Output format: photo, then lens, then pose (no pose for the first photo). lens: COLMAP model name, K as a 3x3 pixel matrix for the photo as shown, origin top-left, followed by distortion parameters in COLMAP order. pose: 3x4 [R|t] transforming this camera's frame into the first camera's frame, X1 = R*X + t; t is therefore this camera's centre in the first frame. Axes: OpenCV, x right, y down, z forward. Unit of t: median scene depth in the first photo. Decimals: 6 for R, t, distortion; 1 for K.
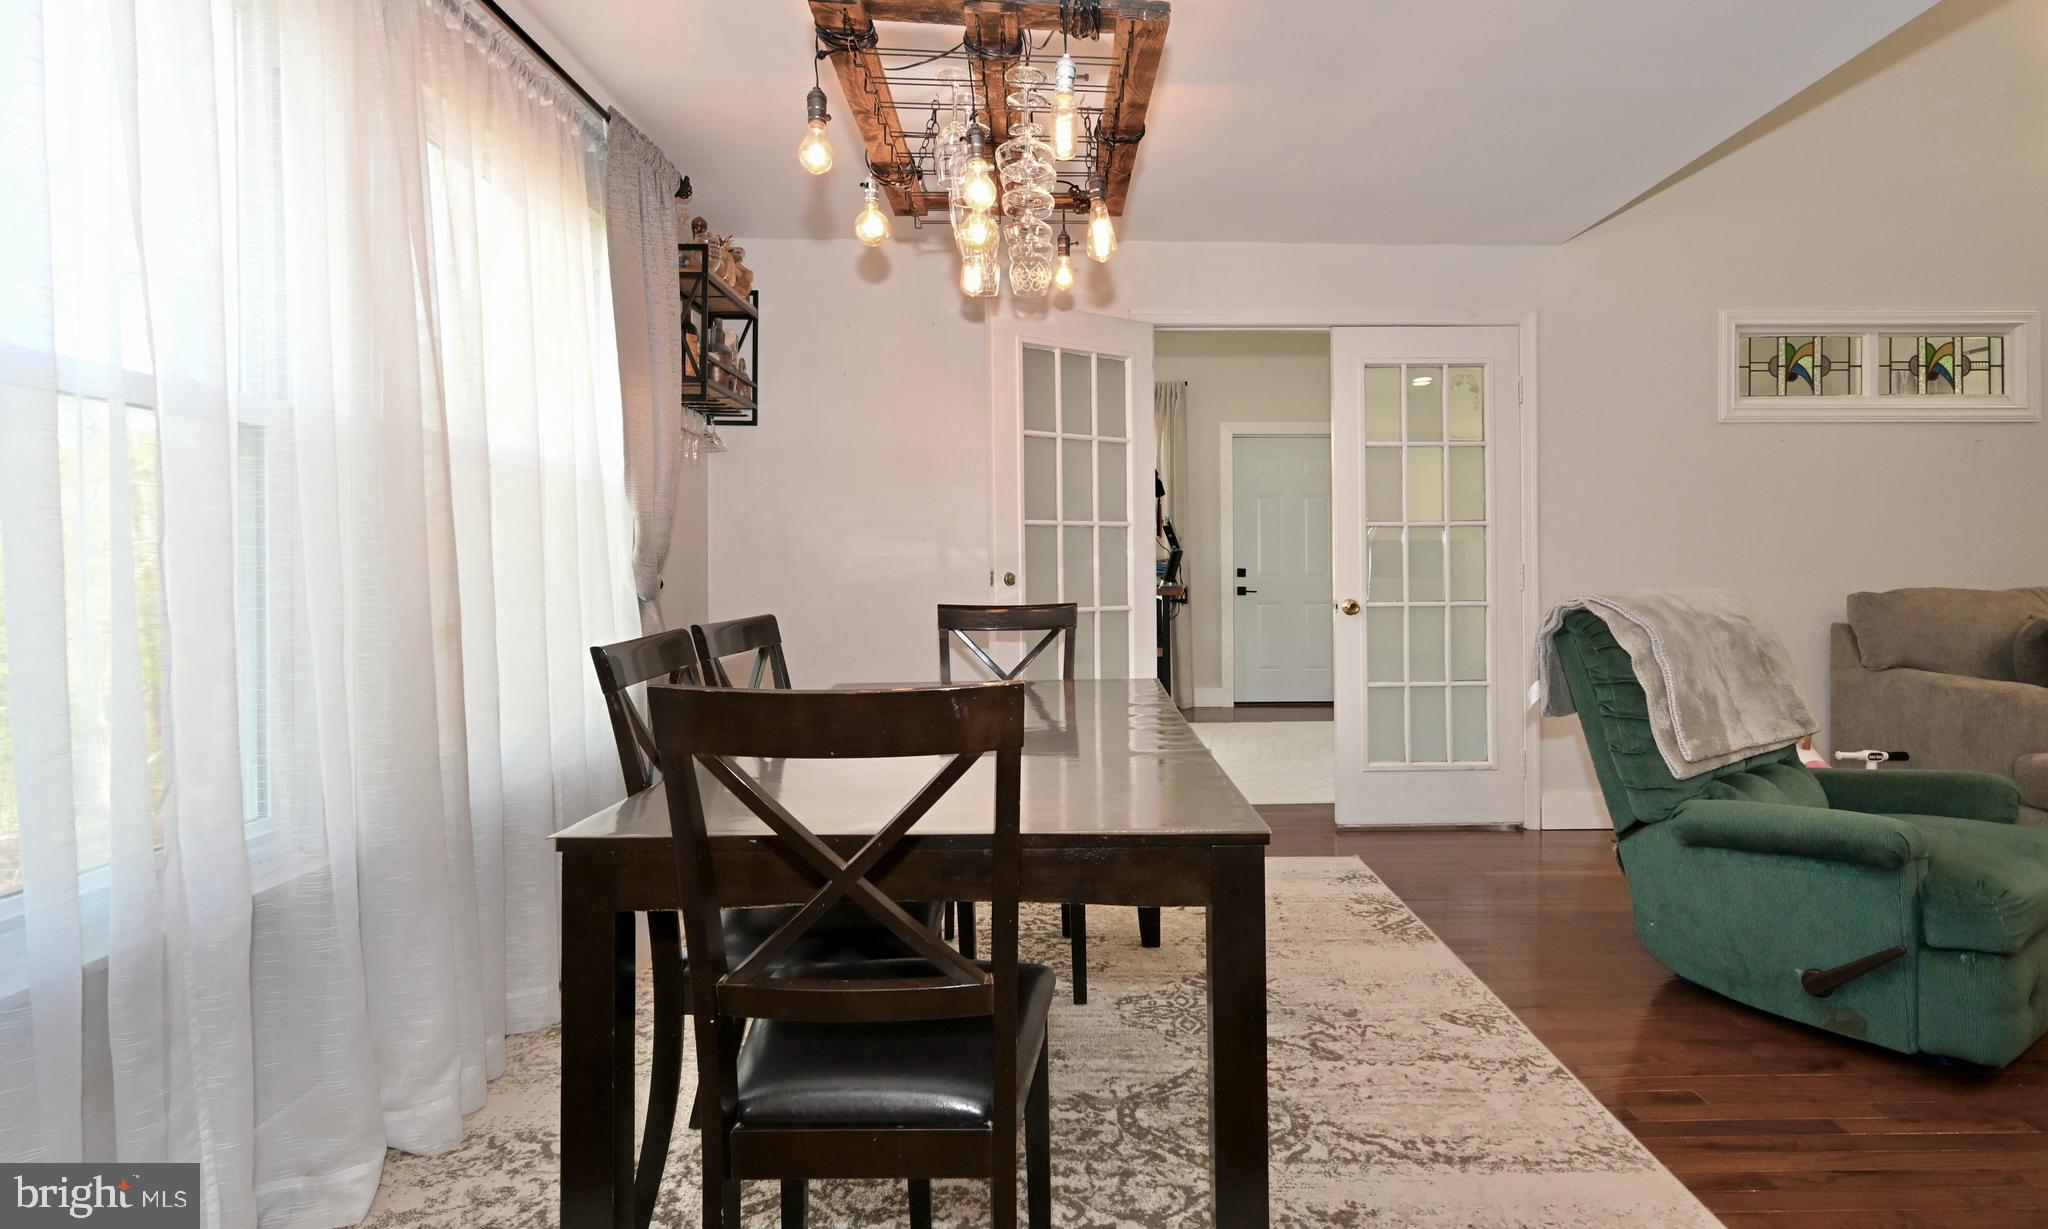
lens RADIAL K [[1050.8, 0, 1071.9], [0, 1050.8, 575.9], [0, 0, 1]] dist [0.000896, -0.000052]
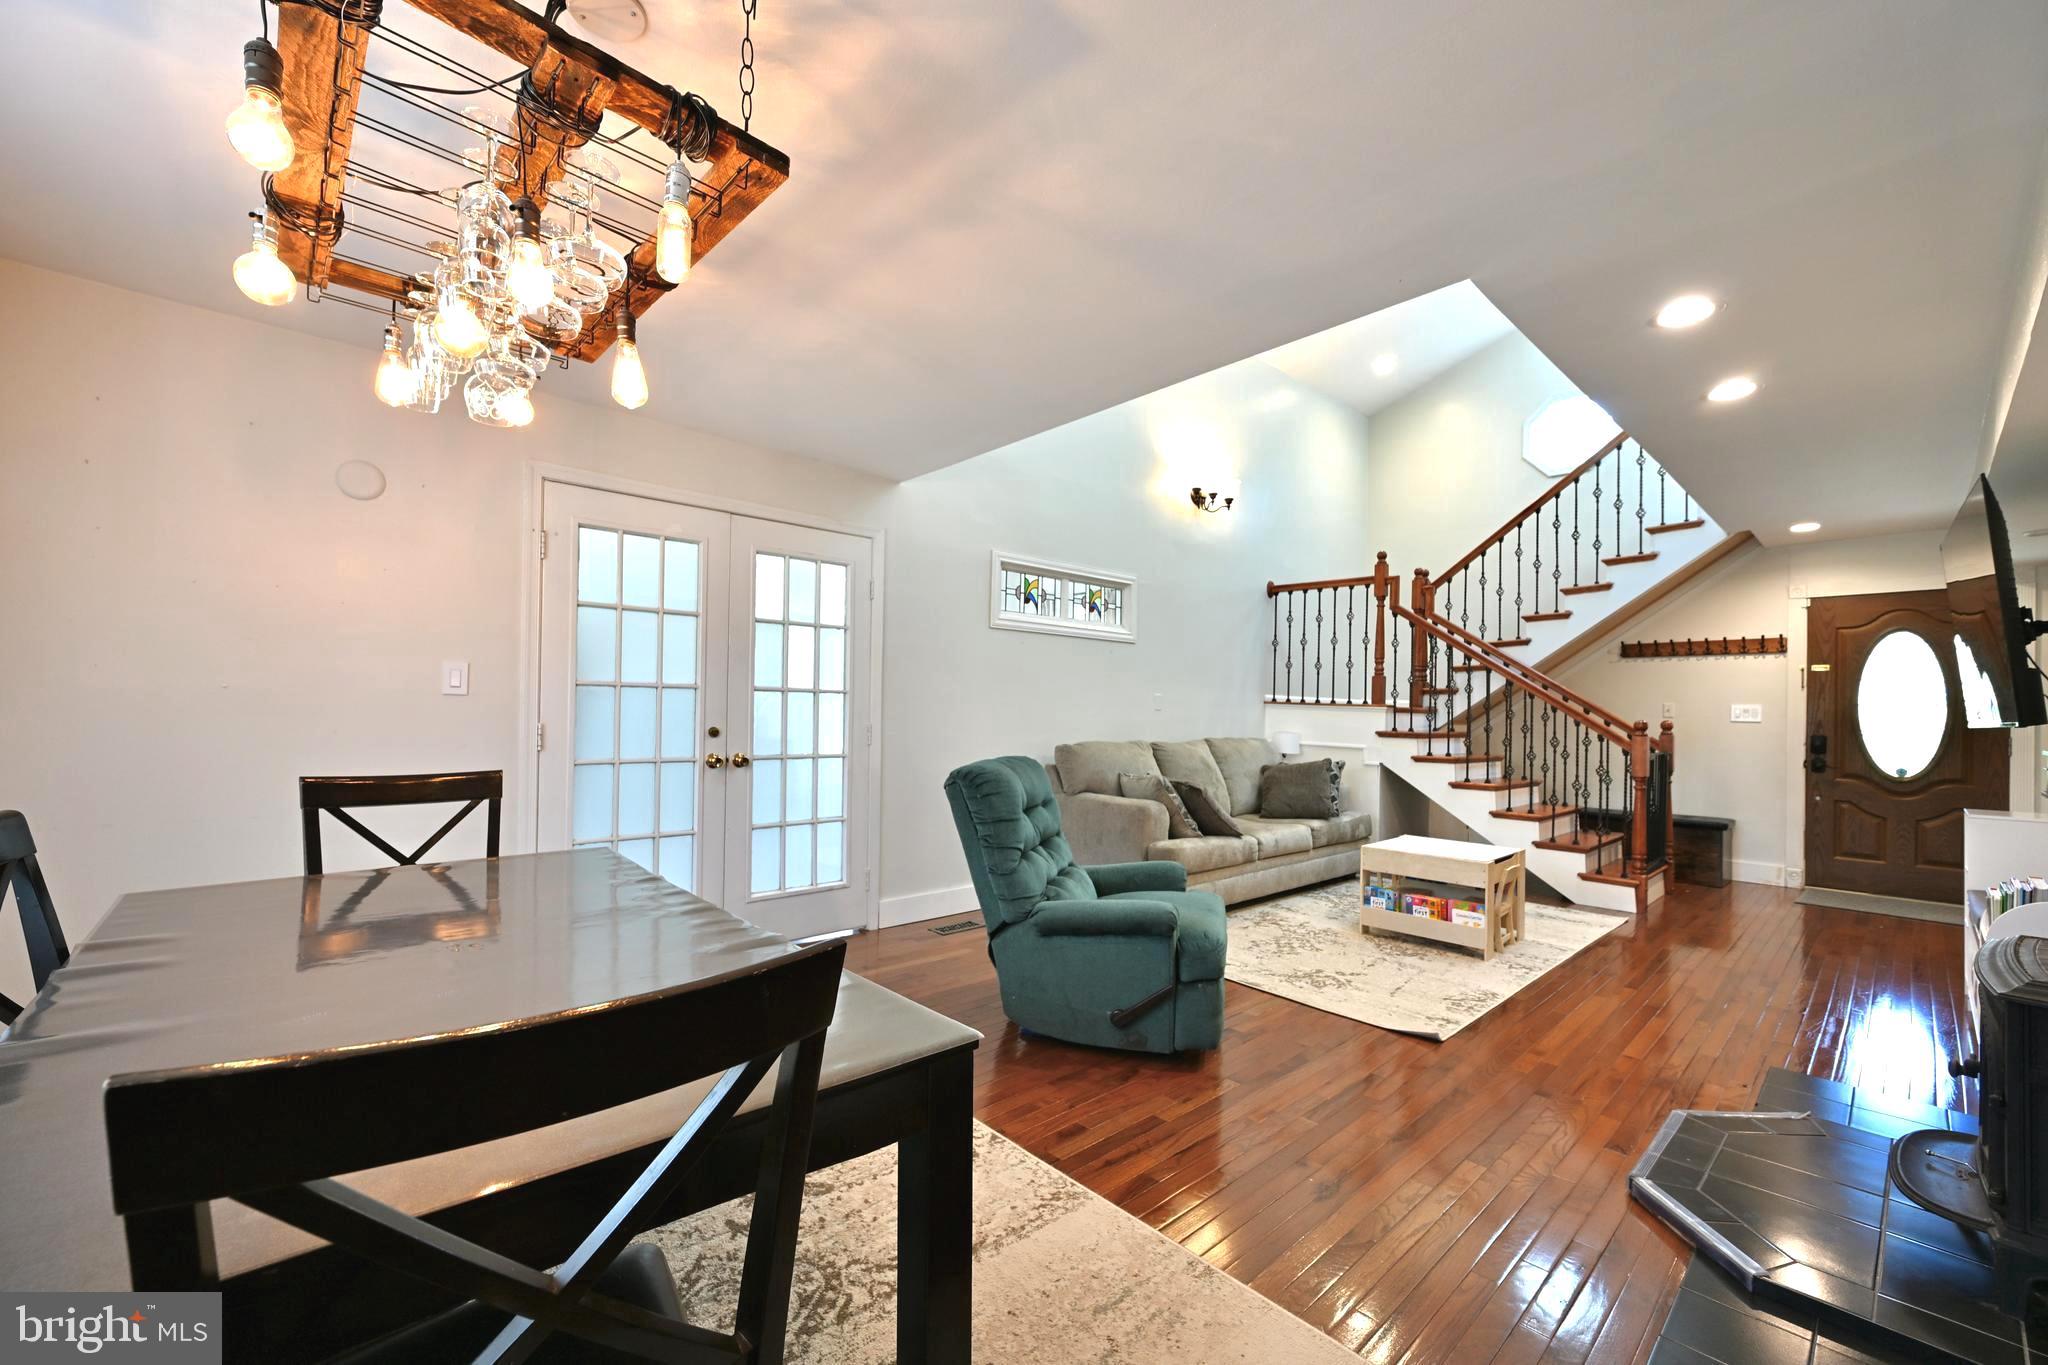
lens RADIAL K [[819.7, 0, 1020.6], [0, 819.7, 707.8], [0, 0, 1]] dist [-0.000777, 0.000171]
pose [[0.751983, 0.022662, 0.658793, -0.167332], [-0.014399, 0.999735, -0.017954, -0.027108], [-0.659025, 0.004015, 0.752110, 0.225644]]
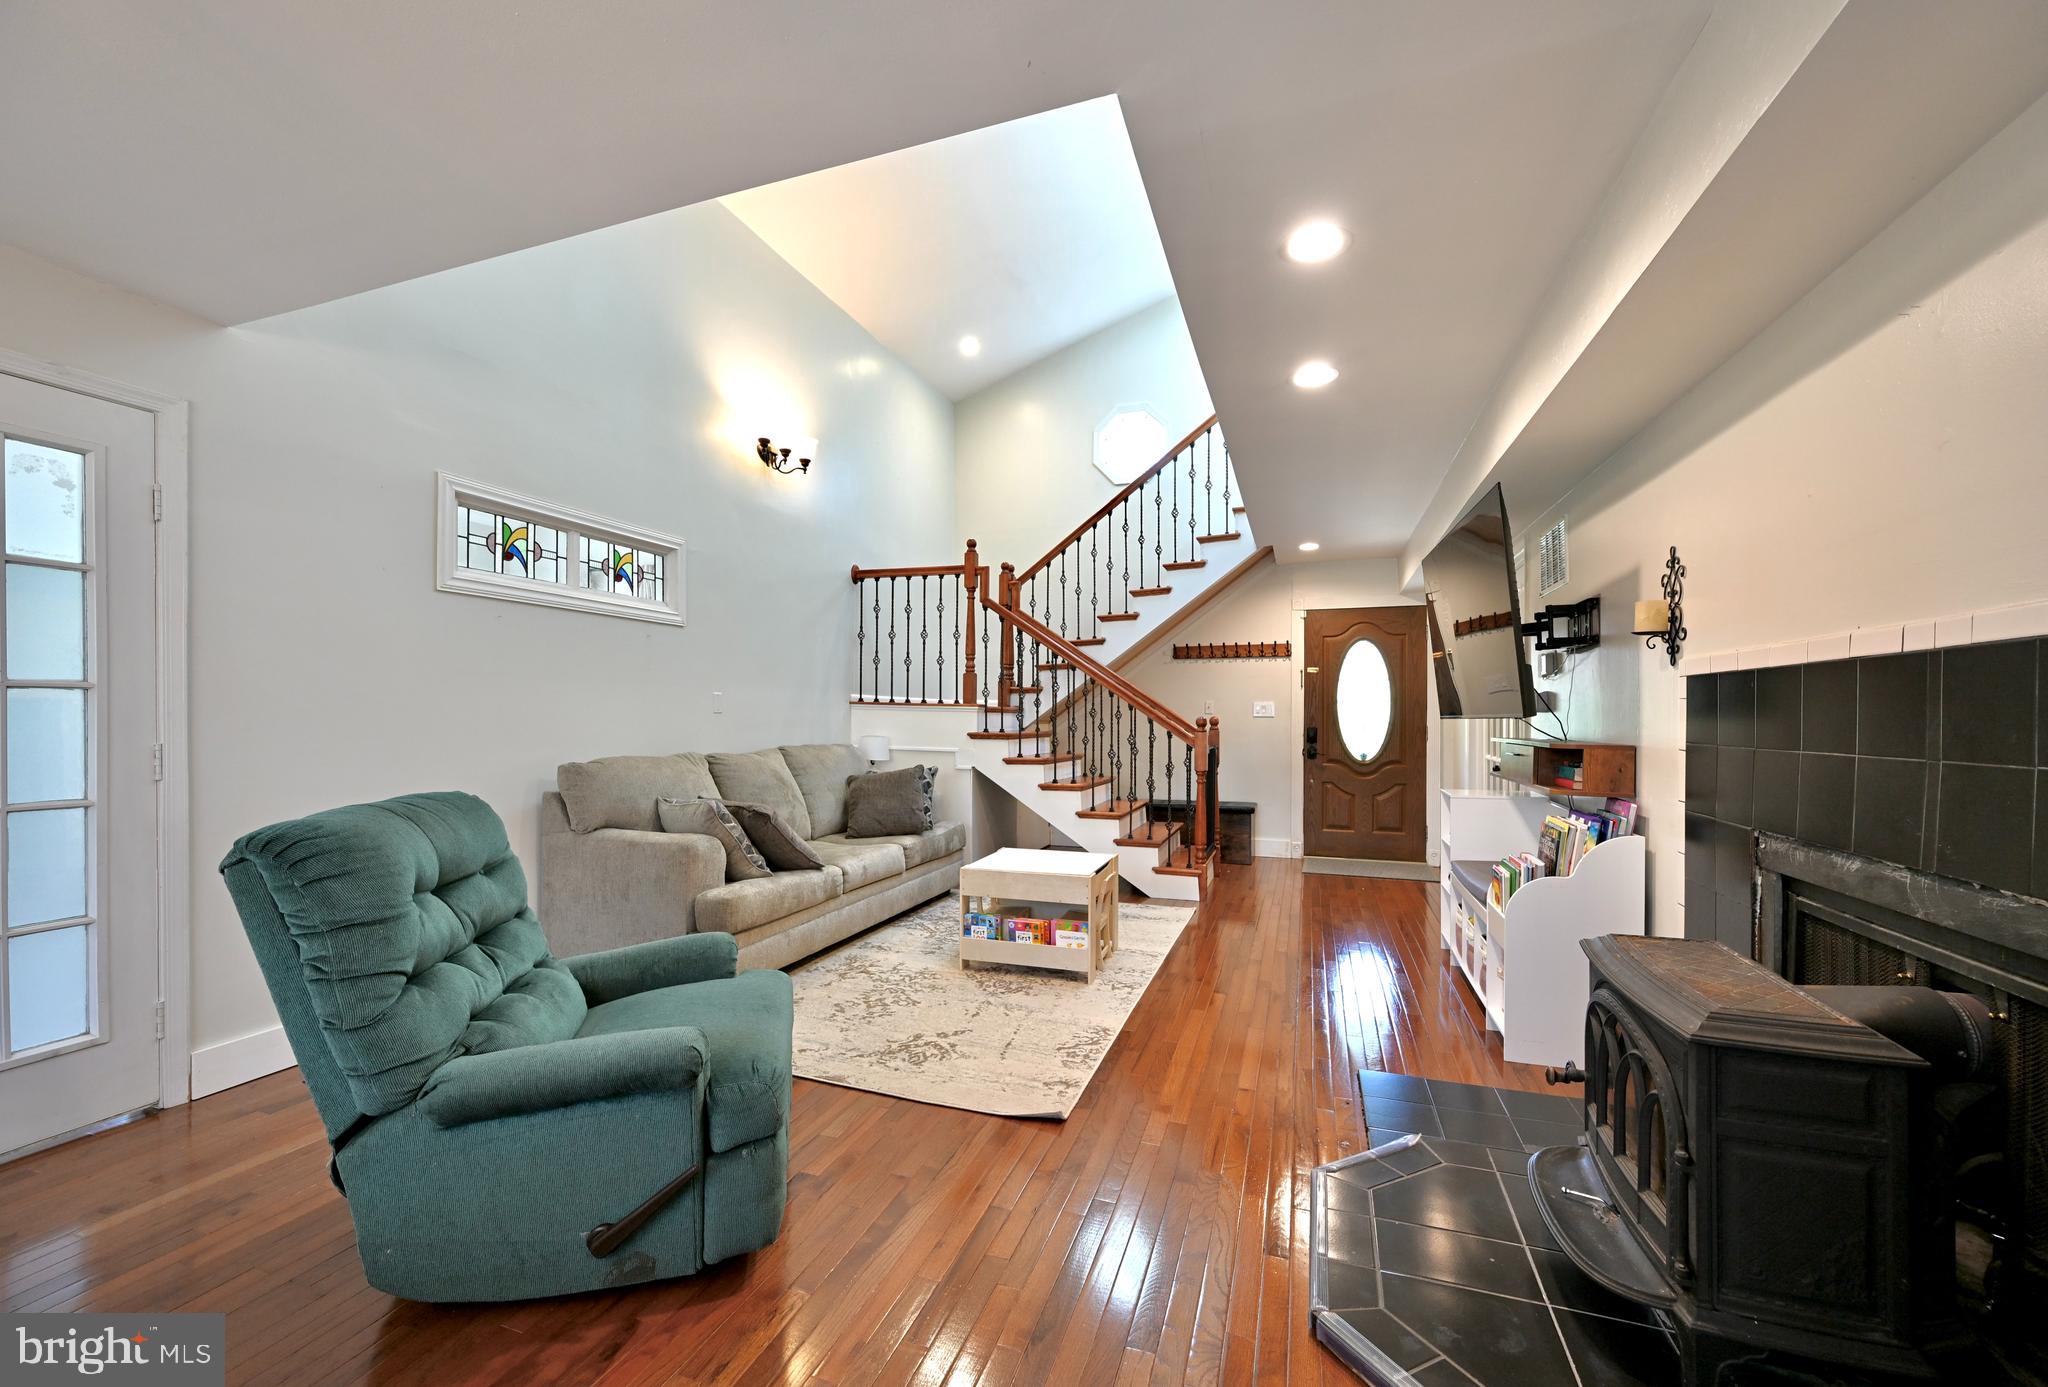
lens RADIAL K [[823.4, 0, 1021.0], [0, 823.4, 715.6], [0, 0, 1]] dist [0.001045, 0.000007]
pose [[0.354563, 0.009990, 0.934979, 0.193979], [0.006594, 0.999891, -0.013184, -0.033499], [-0.935009, 0.010840, 0.354459, 0.438834]]
